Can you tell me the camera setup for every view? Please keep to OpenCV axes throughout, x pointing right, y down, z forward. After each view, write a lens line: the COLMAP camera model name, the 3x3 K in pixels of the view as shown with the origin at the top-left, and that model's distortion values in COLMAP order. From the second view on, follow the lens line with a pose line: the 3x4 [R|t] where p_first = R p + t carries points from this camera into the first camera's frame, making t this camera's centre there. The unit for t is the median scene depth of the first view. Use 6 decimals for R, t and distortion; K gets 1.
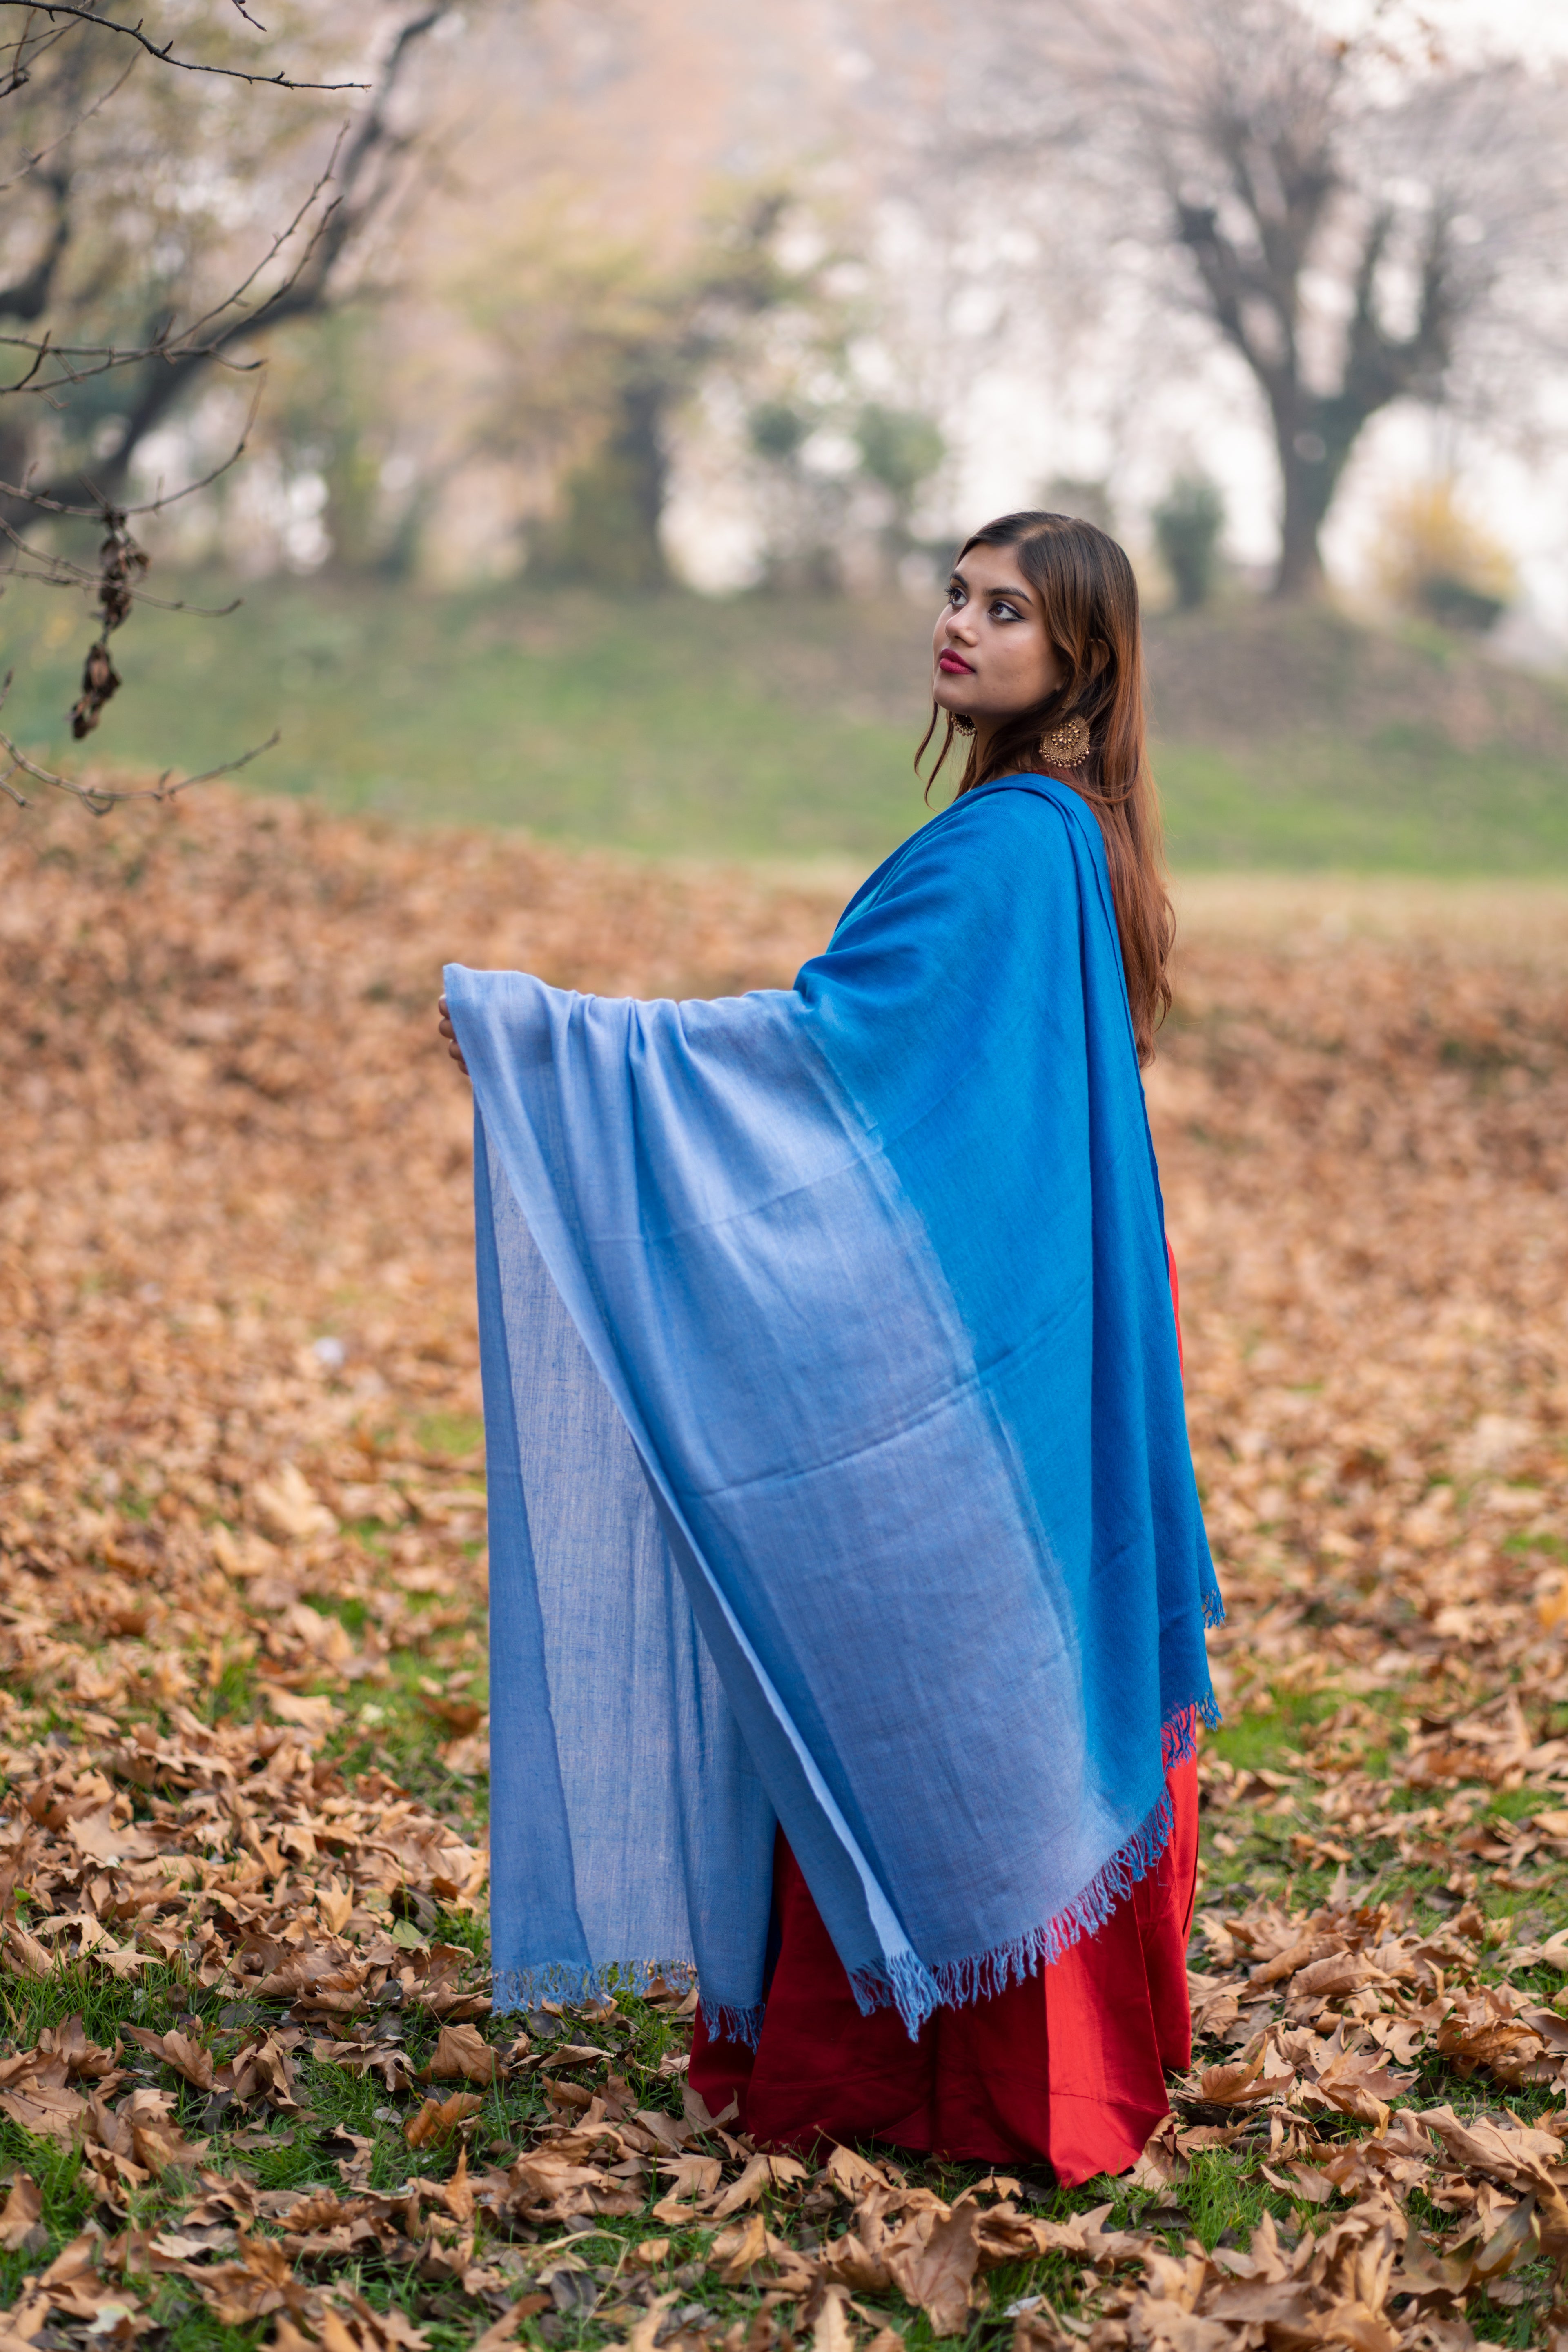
lens RADIAL K [[5789.9, 0, 784.0], [0, 5789.9, 1176.0], [0, 0, 1]] dist [0.300019, -4.080479]
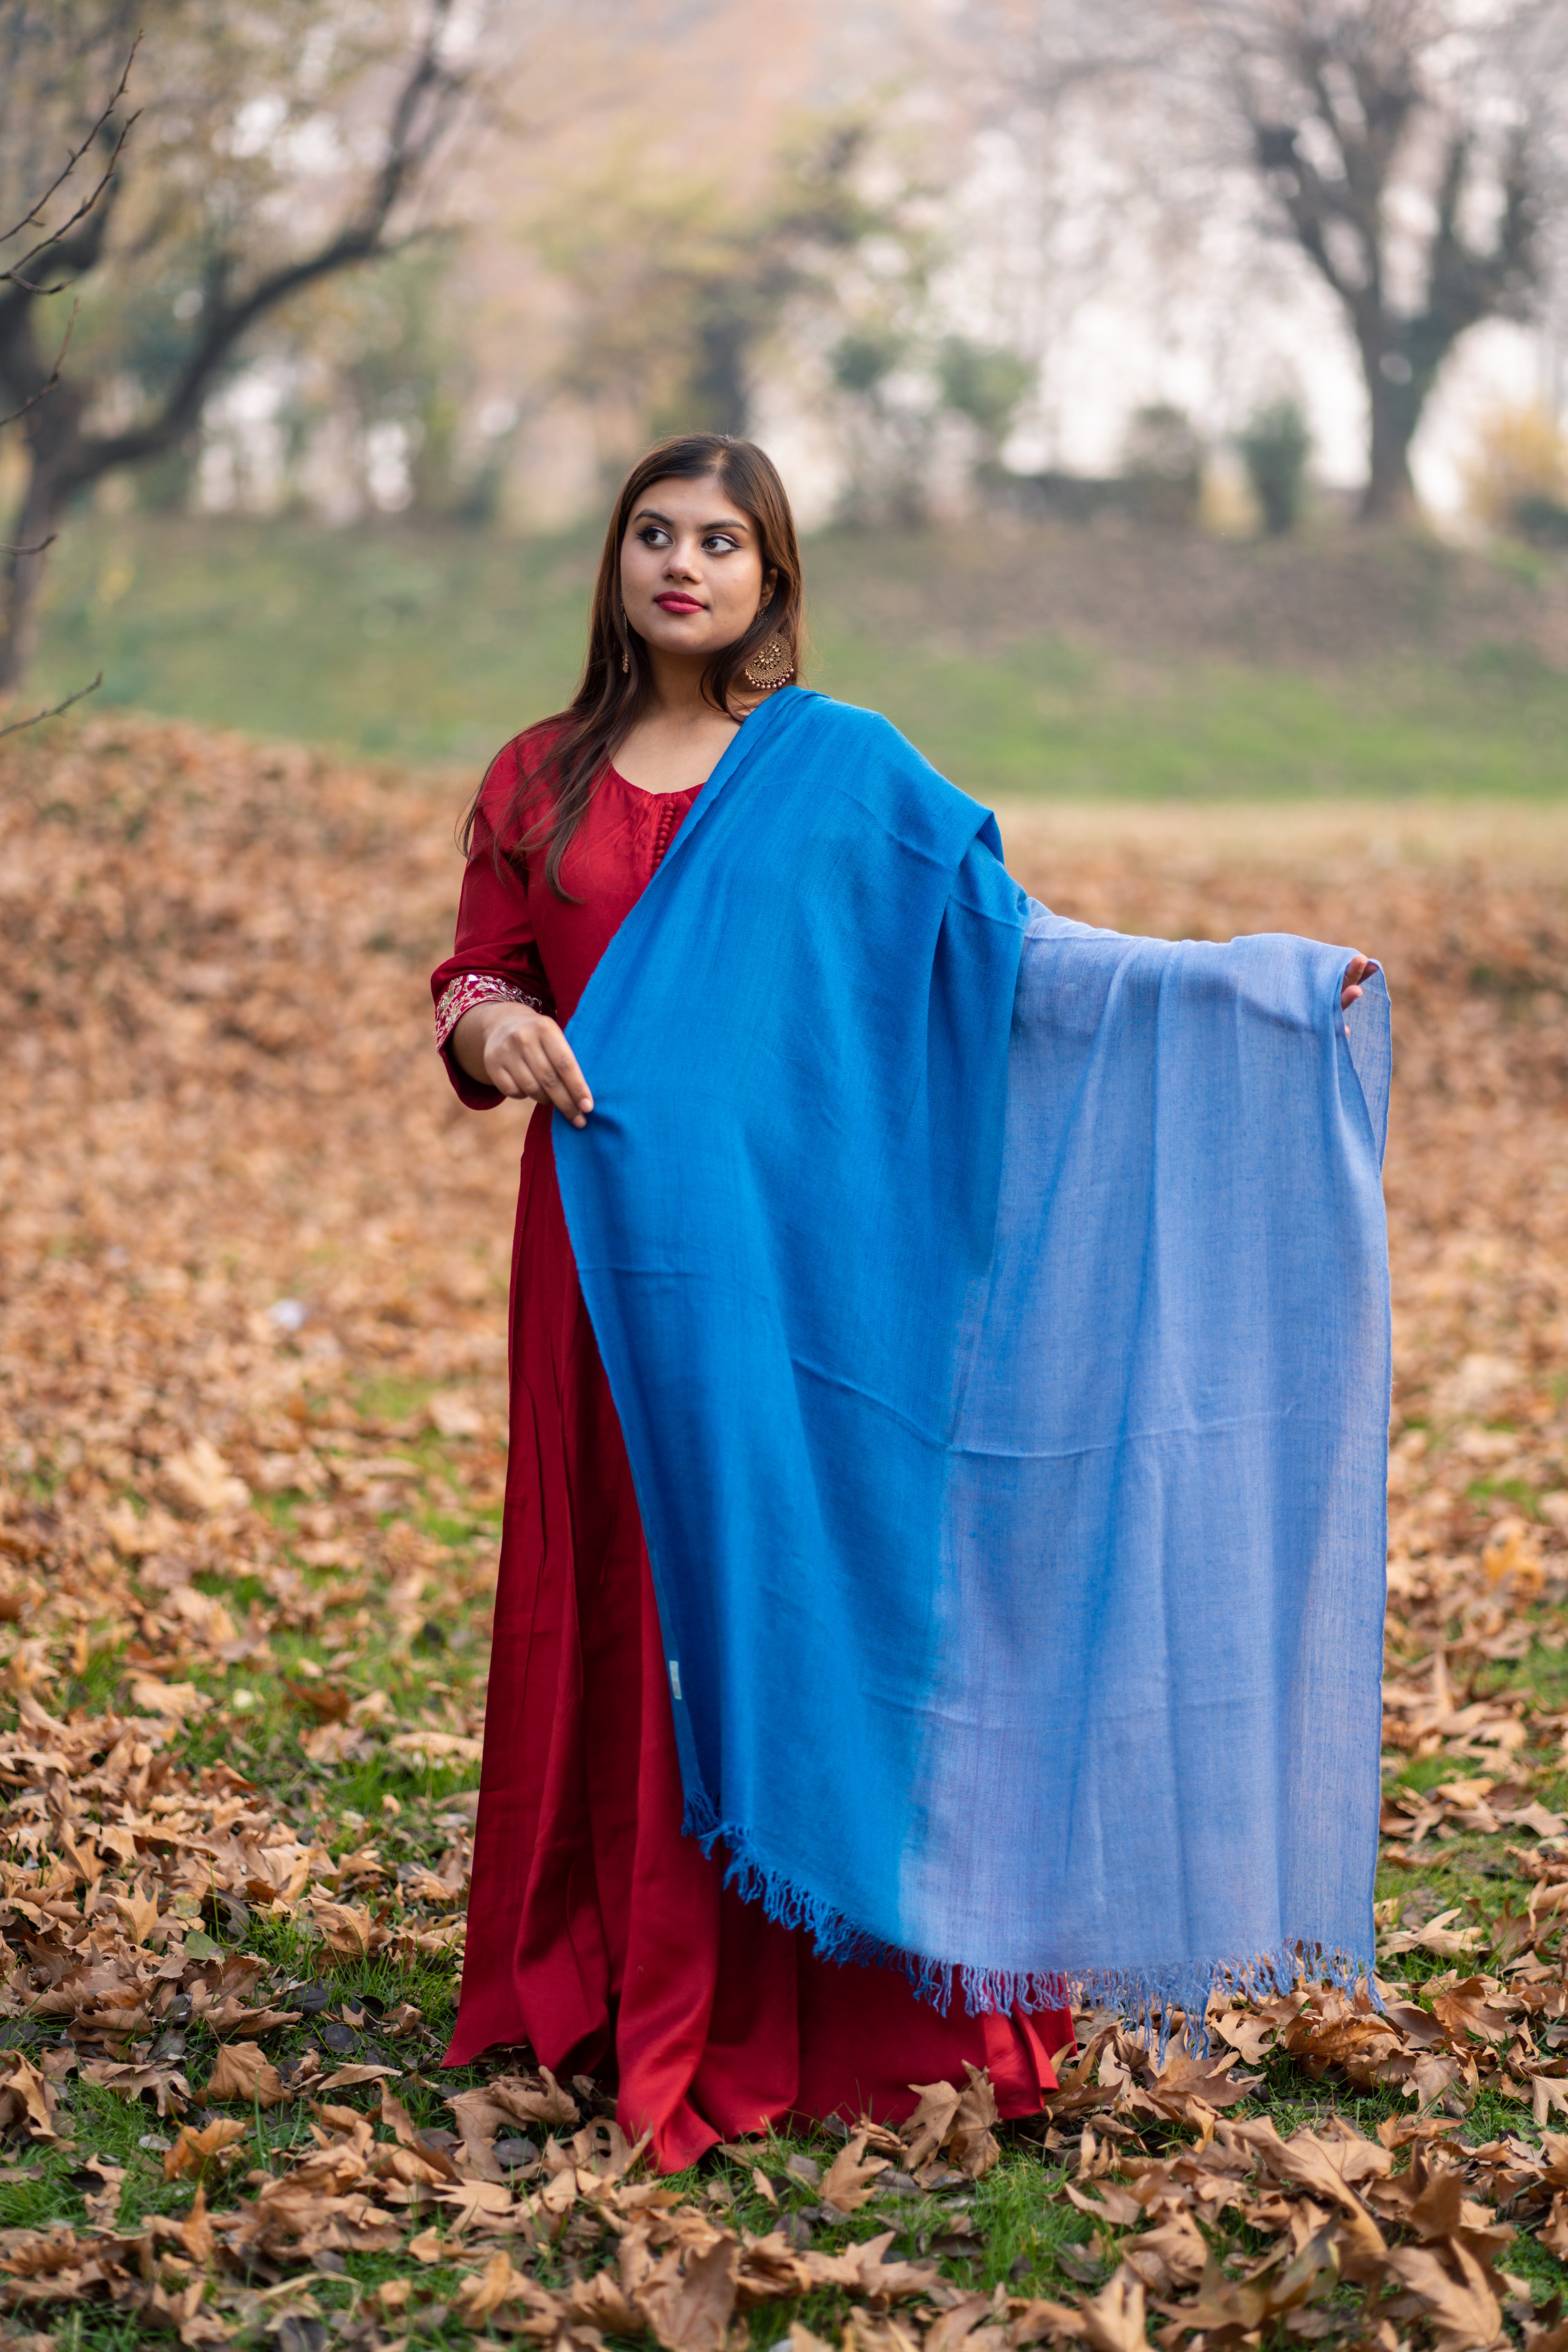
lens RADIAL K [[5789.9, 0, 784.0], [0, 5789.9, 1176.0], [0, 0, 1]] dist [0.300019, -4.080479]
pose [[0.999462, -0.022492, -0.023851, 0.038914], [0.022734, 0.999692, 0.009905, -0.000798], [0.023621, -0.010442, 0.999666, 0.044181]]
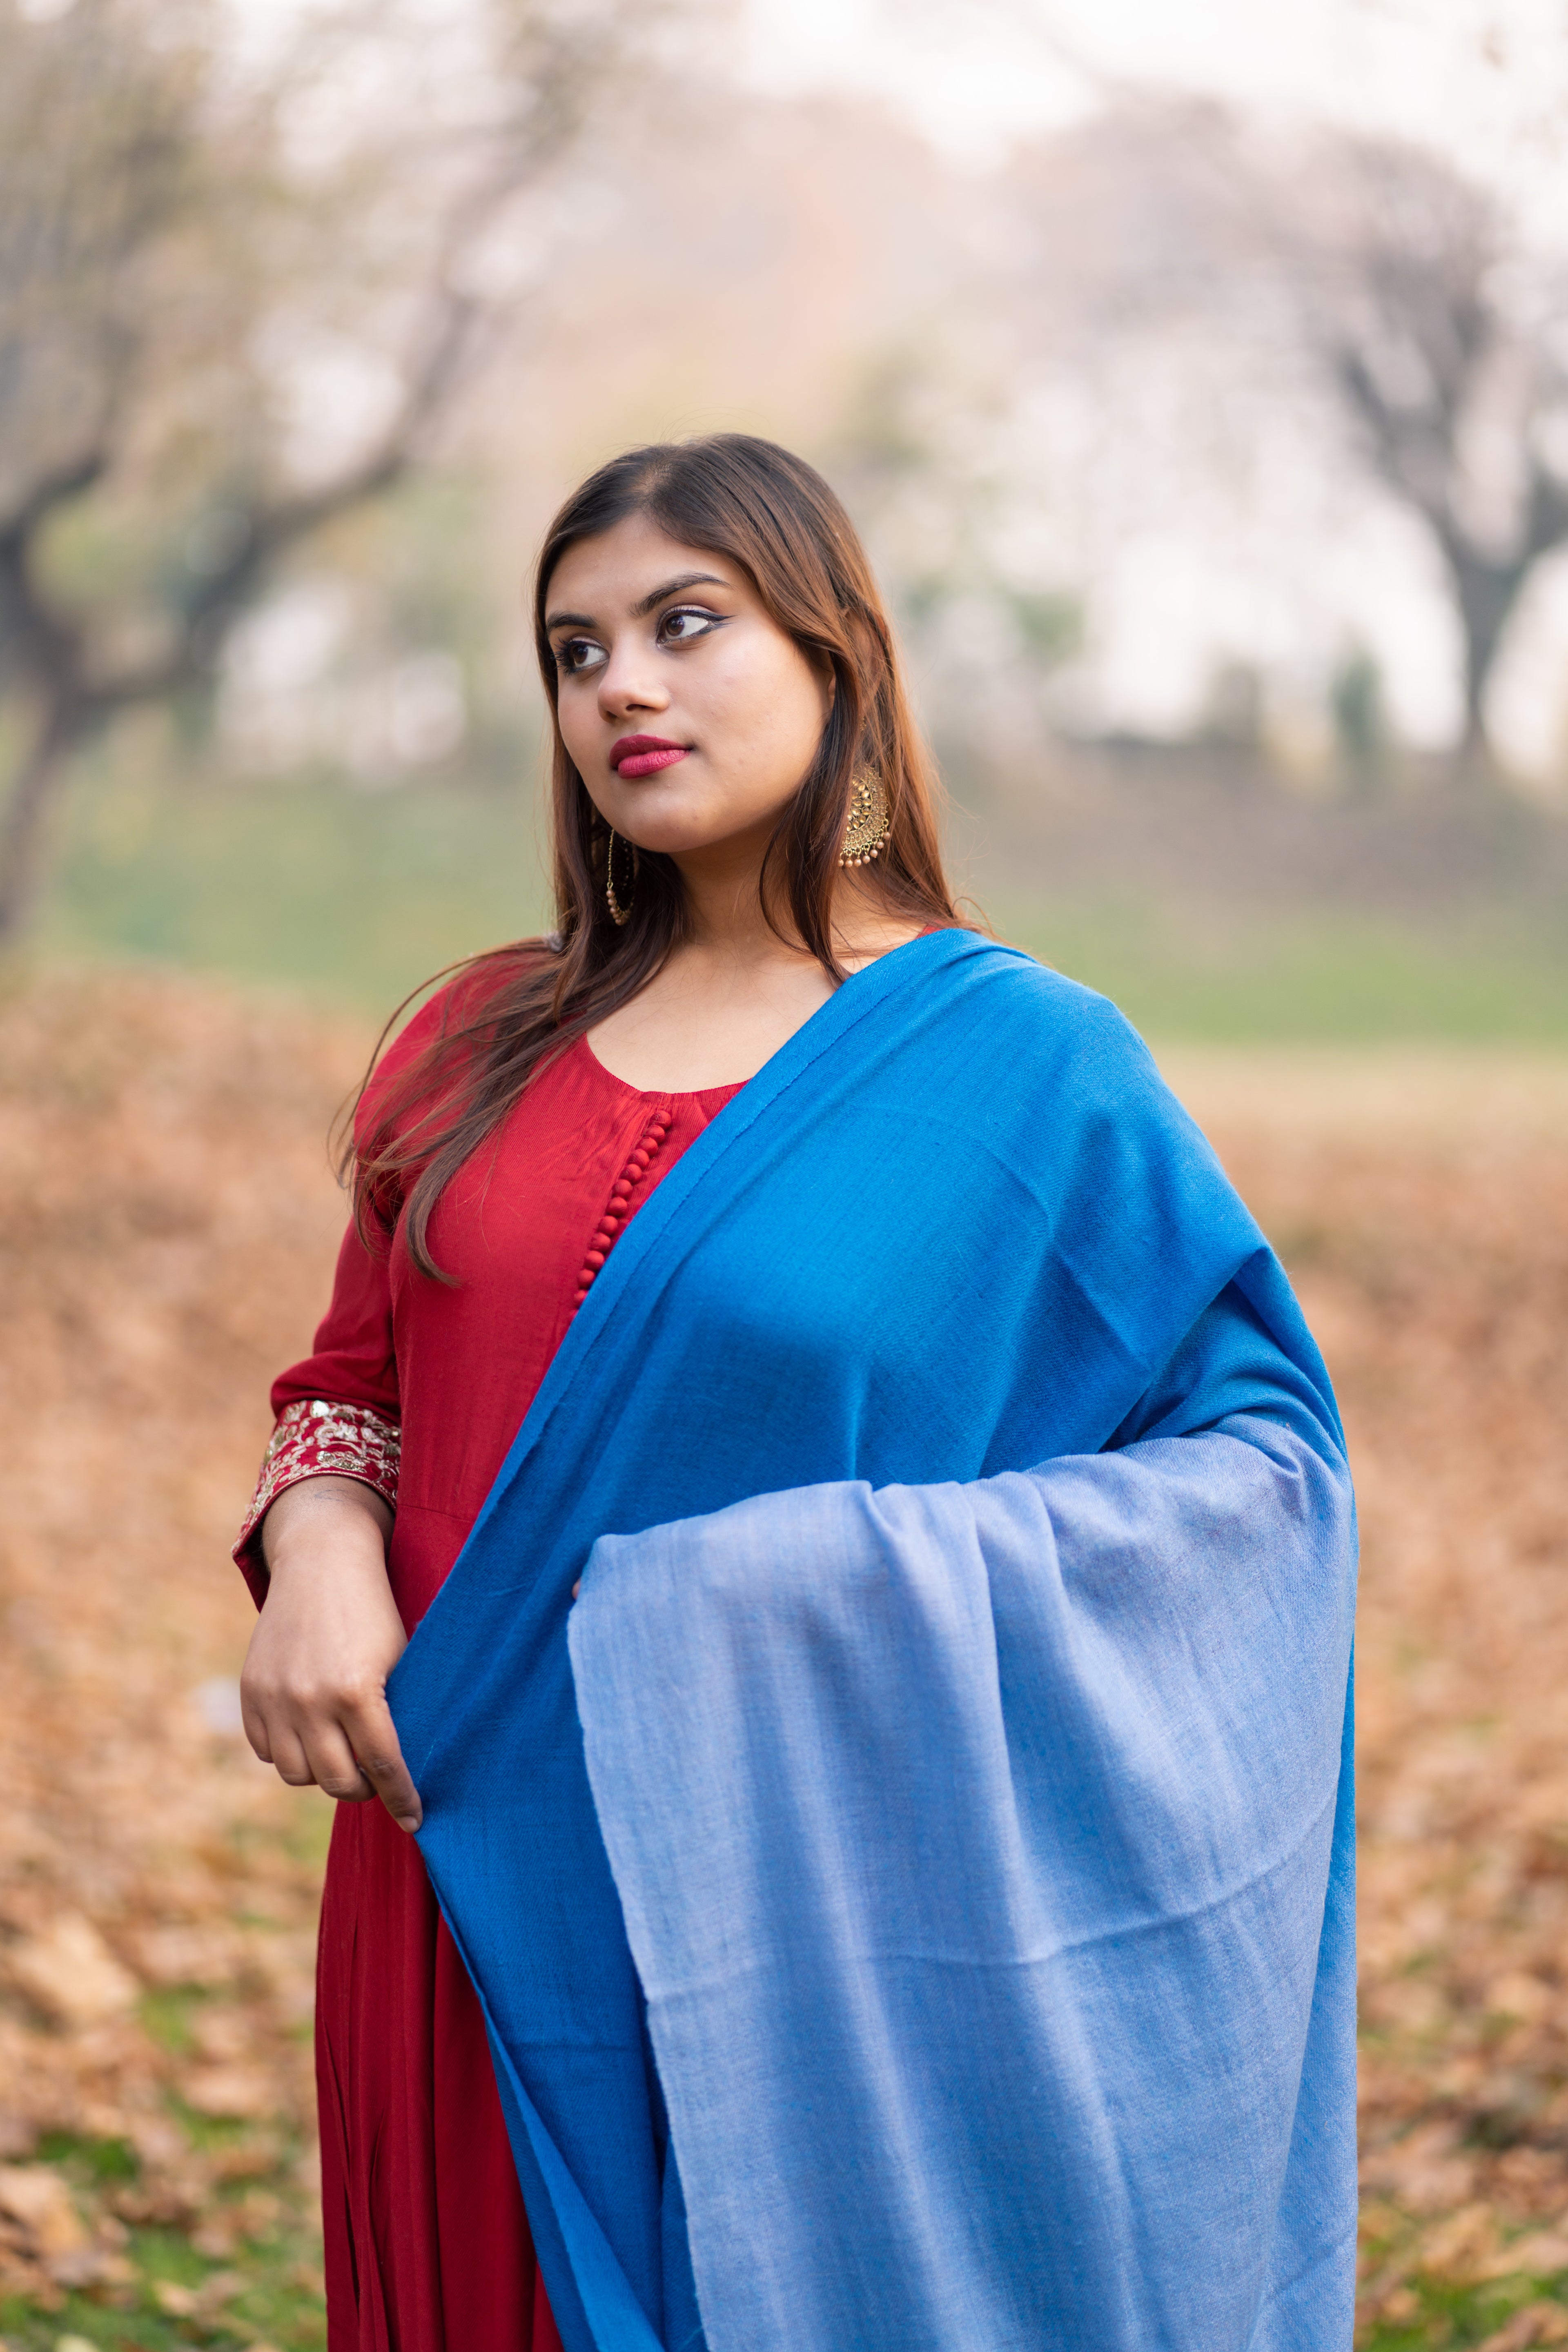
lens RADIAL K [[5789.9, 0, 784.0], [0, 5789.9, 1176.0], [0, 0, 1]] dist [0.300019, -4.080479]
pose [[0.999286, -0.019376, -0.032445, 0.032979], [0.018277, 0.999260, -0.033838, -0.018389], [0.033077, 0.033220, 0.998901, 0.295861]]
